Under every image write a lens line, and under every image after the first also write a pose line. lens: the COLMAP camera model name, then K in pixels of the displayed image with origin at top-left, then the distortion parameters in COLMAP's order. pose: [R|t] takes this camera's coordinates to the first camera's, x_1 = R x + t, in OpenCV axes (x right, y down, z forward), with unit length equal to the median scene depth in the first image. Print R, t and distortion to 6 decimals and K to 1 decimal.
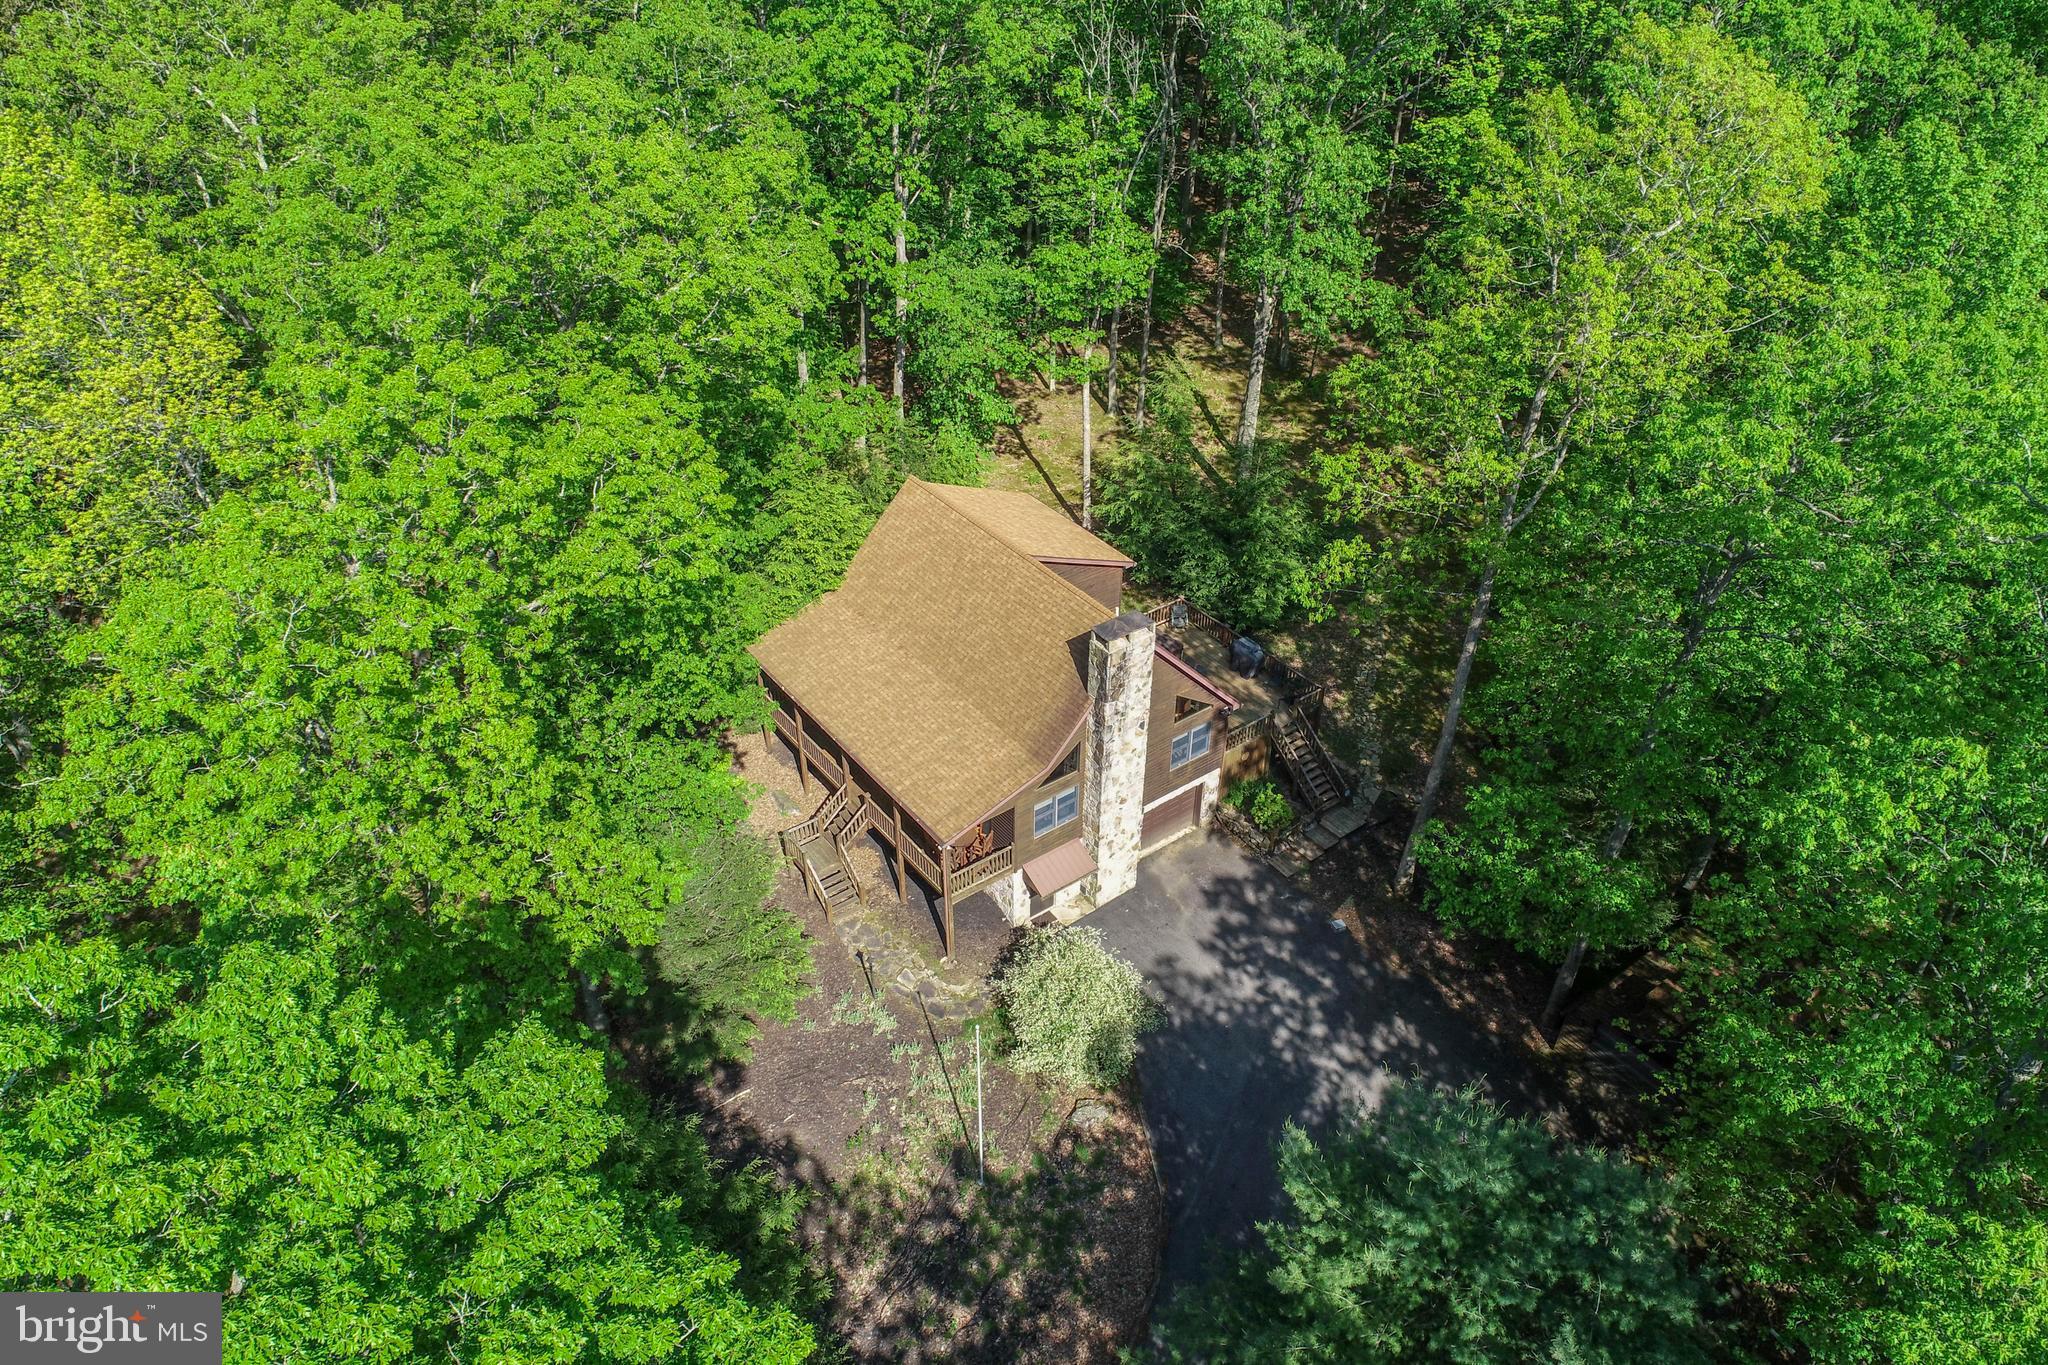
lens RADIAL K [[1367.8, 0, 1024.0], [0, 1367.8, 682.5], [0, 0, 1]] dist [-0.010528, 0.002956]
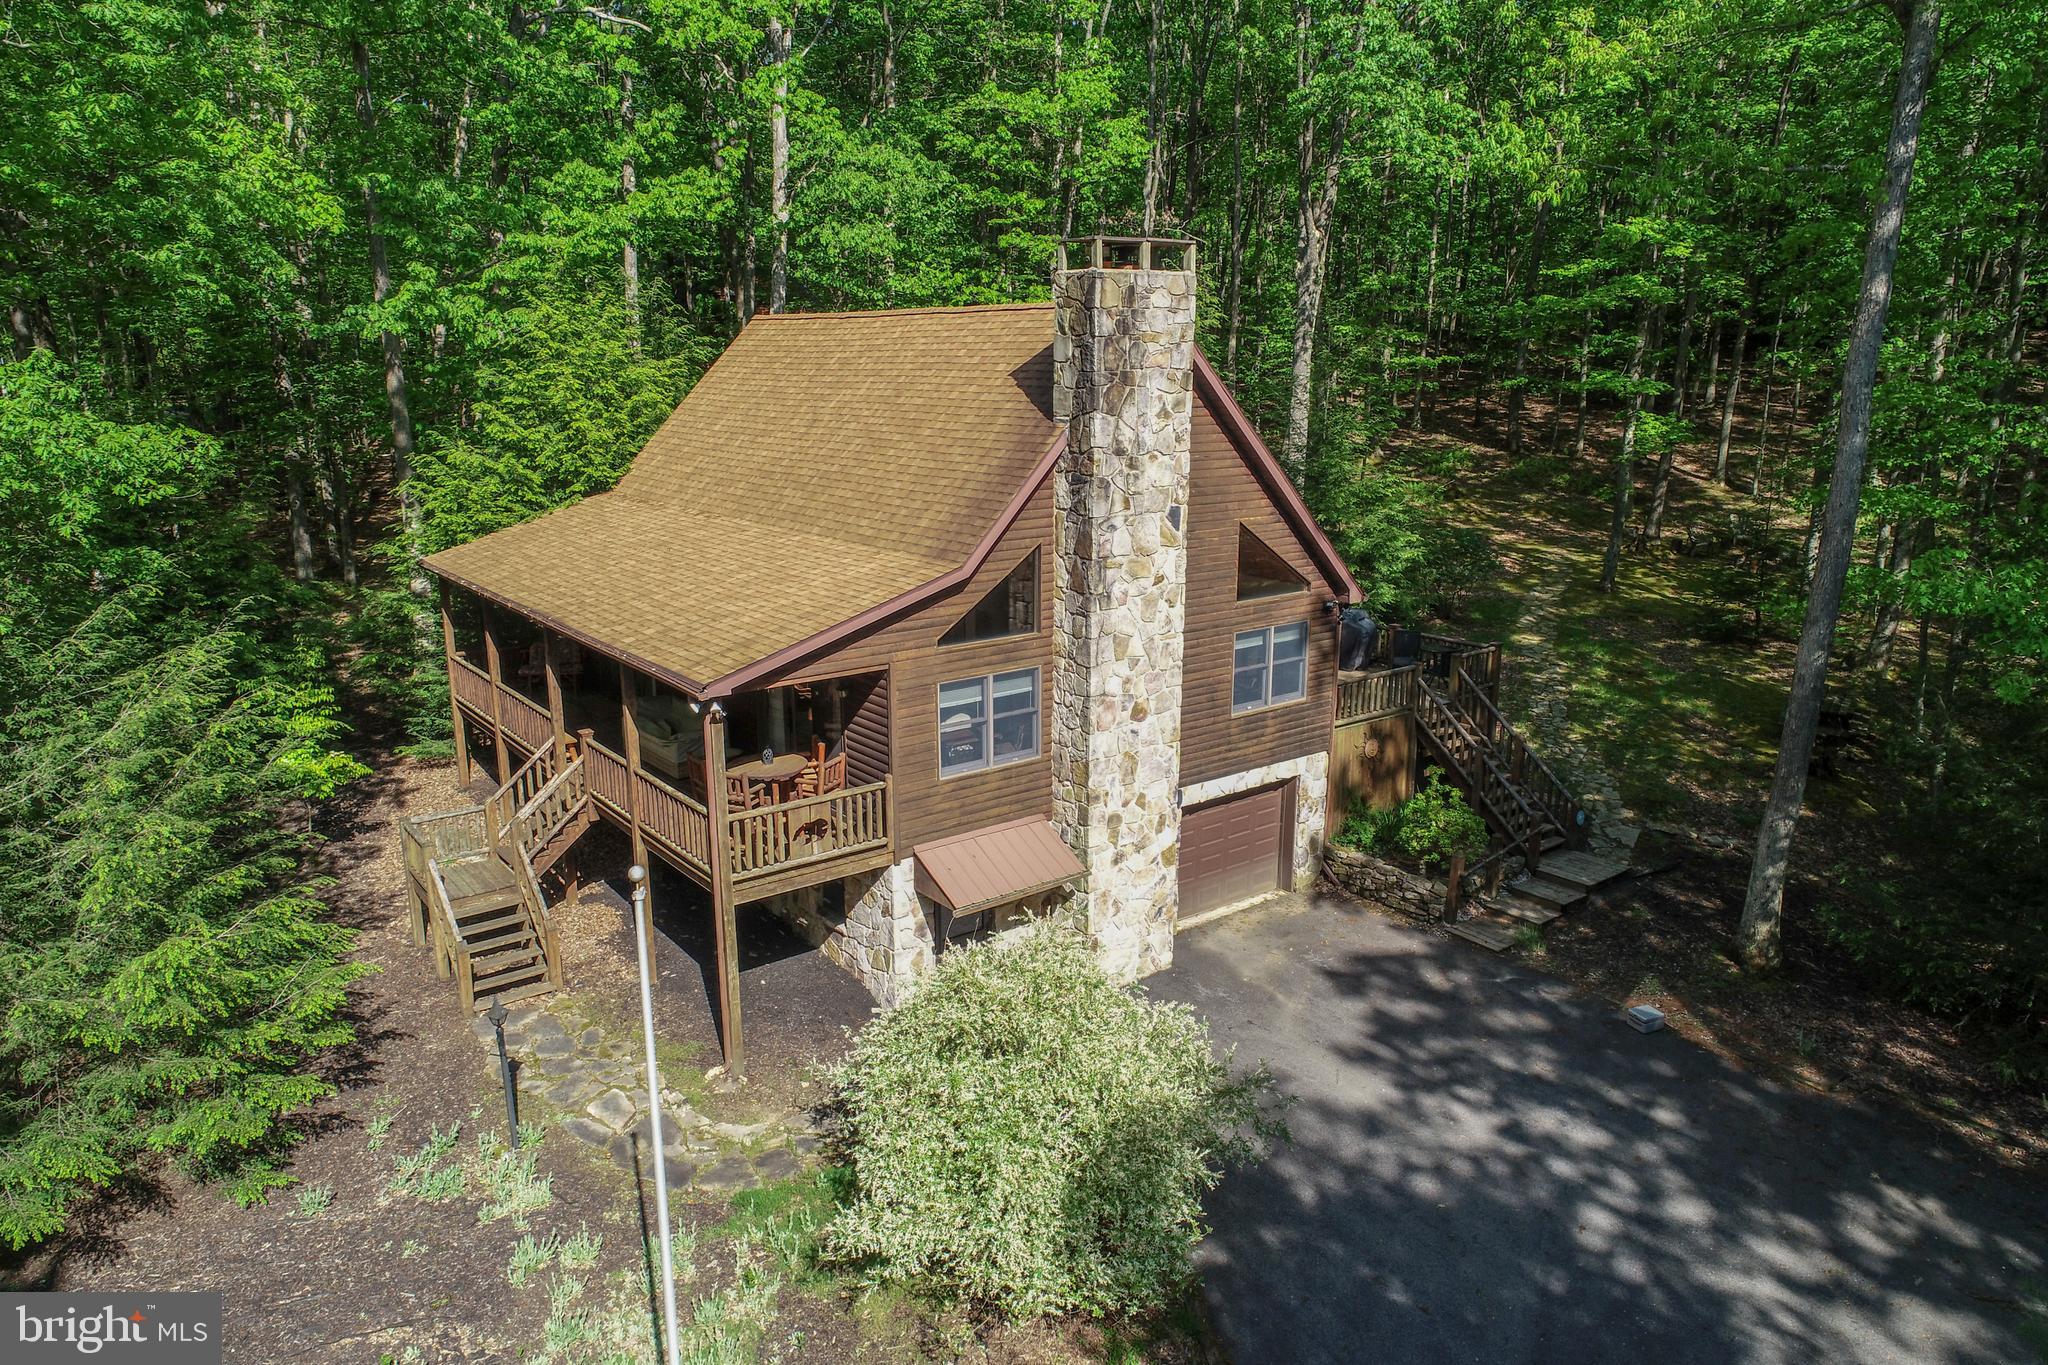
lens RADIAL K [[1367.8, 0, 1024.0], [0, 1367.8, 682.5], [0, 0, 1]] dist [-0.010528, 0.002956]
pose [[0.999929, -0.005868, 0.010418, 0.029585], [0.009385, 0.925054, -0.379720, 0.249323], [-0.007409, 0.379791, 0.925043, 0.576682]]
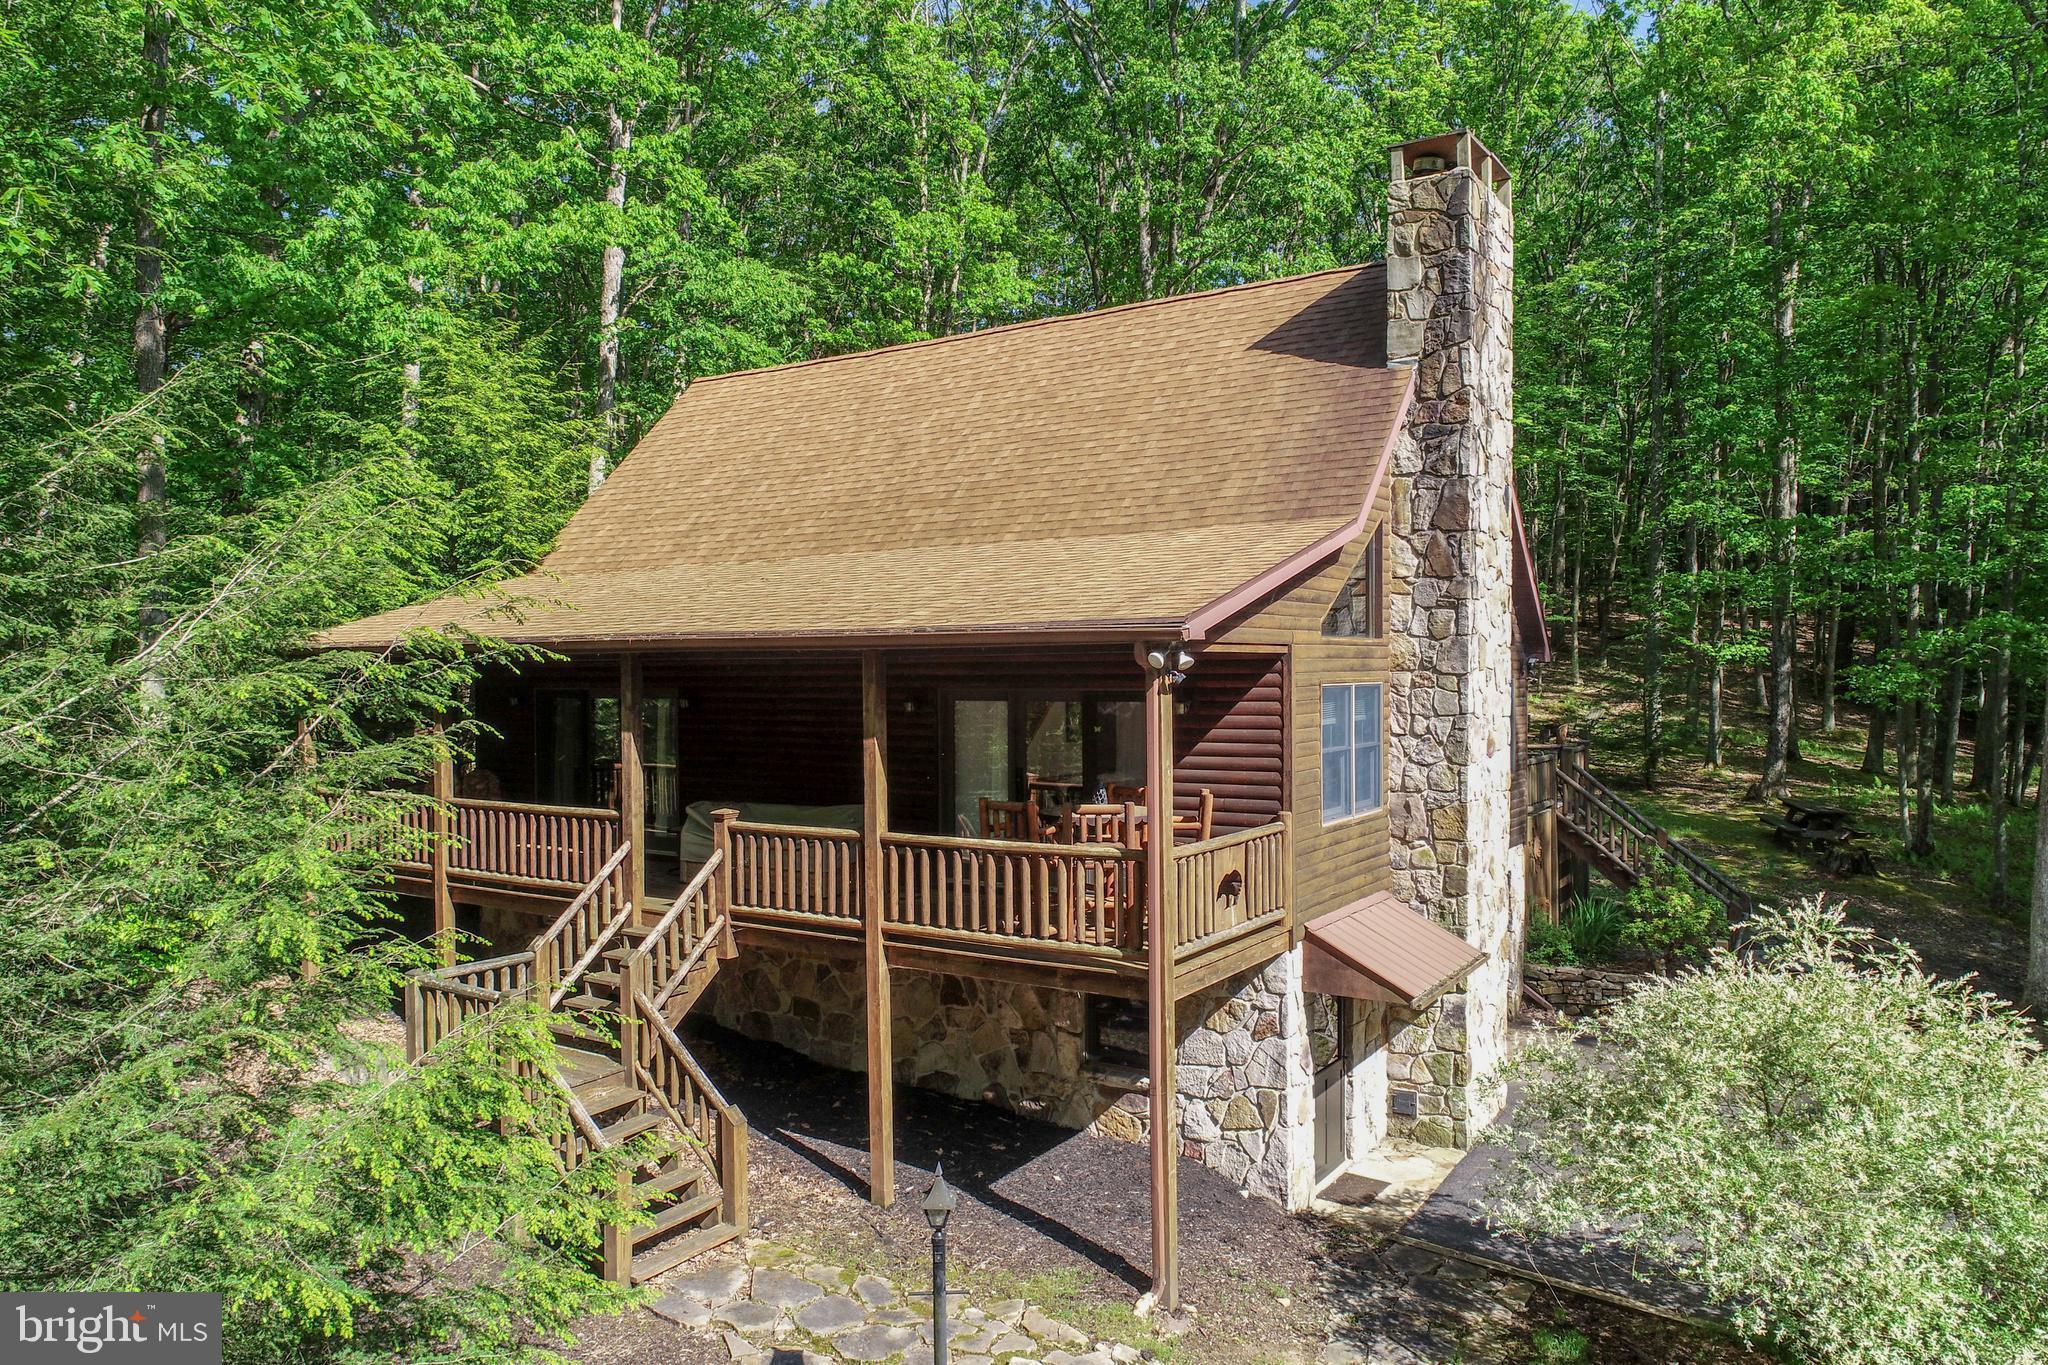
lens RADIAL K [[1367.8, 0, 1024.0], [0, 1367.8, 682.5], [0, 0, 1]] dist [-0.010528, 0.002956]
pose [[0.936181, -0.009623, 0.351387, -0.144133], [0.212757, 0.811248, -0.544620, 0.239401], [-0.279821, 0.584623, 0.761522, 0.741886]]
